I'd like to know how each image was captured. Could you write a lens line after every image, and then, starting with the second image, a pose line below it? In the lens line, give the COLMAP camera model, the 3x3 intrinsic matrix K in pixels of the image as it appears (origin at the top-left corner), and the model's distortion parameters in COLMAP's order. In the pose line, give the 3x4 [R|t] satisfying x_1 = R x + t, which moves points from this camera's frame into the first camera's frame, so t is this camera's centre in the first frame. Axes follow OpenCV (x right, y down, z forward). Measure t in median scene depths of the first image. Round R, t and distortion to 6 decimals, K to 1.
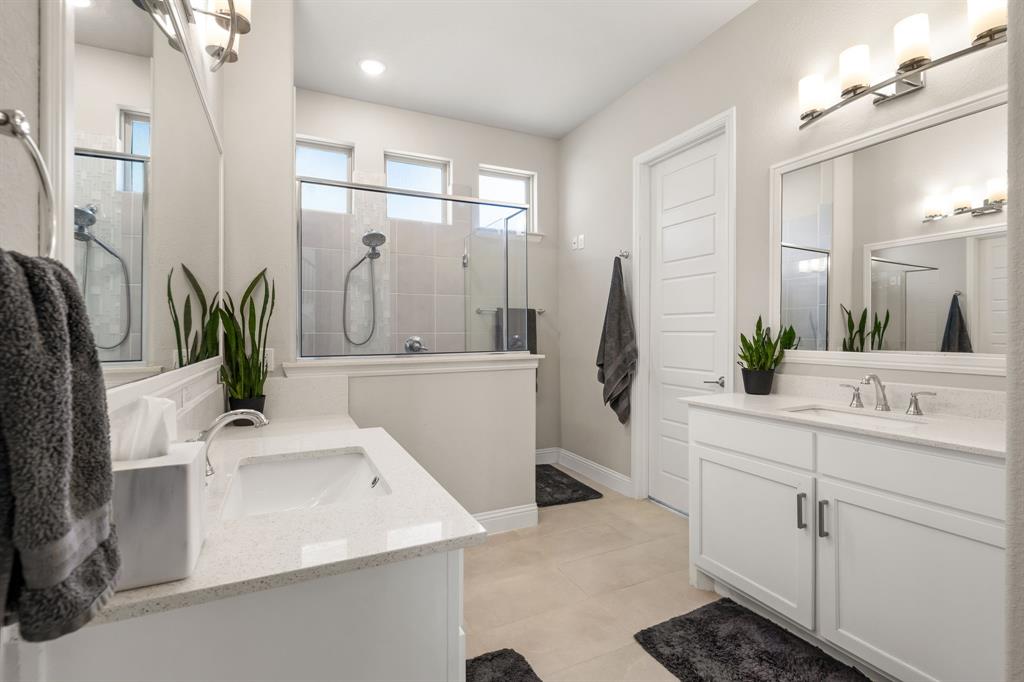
lens RADIAL K [[444.2, 0, 508.3], [0, 444.2, 333.5], [0, 0, 1]] dist [0.000479, 0.000027]
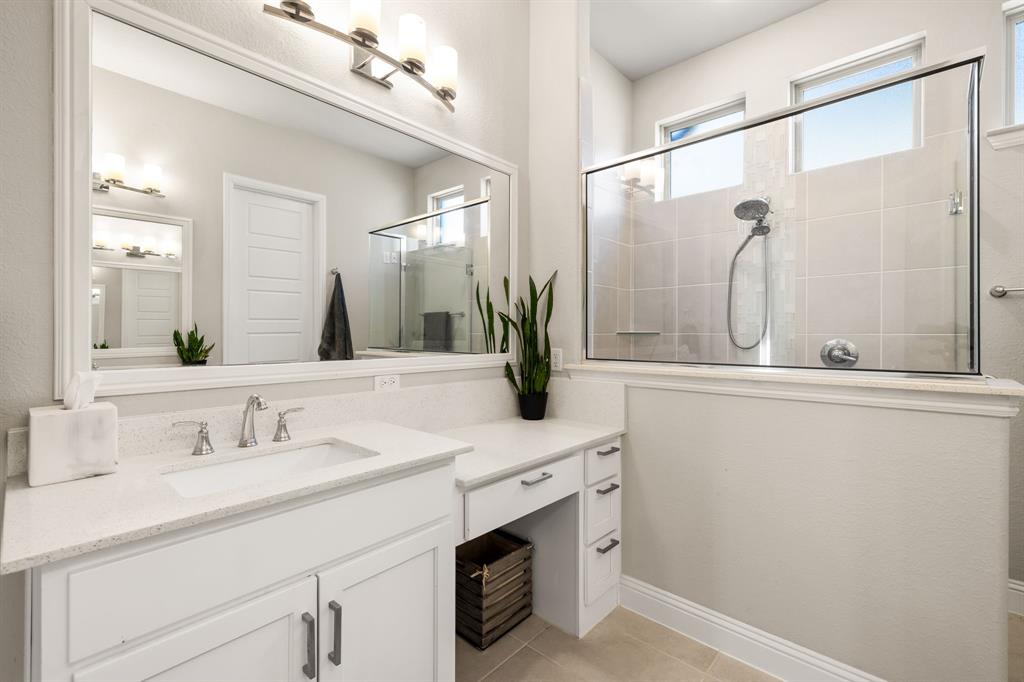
lens RADIAL K [[444.2, 0, 509.9], [0, 444.2, 336.2], [0, 0, 1]] dist [0.000479, 0.000027]
pose [[0.354072, 0.012967, -0.935128, 0.248067], [-0.007554, 0.999911, 0.011005, -0.003381], [0.935188, 0.003167, 0.354139, 0.348513]]
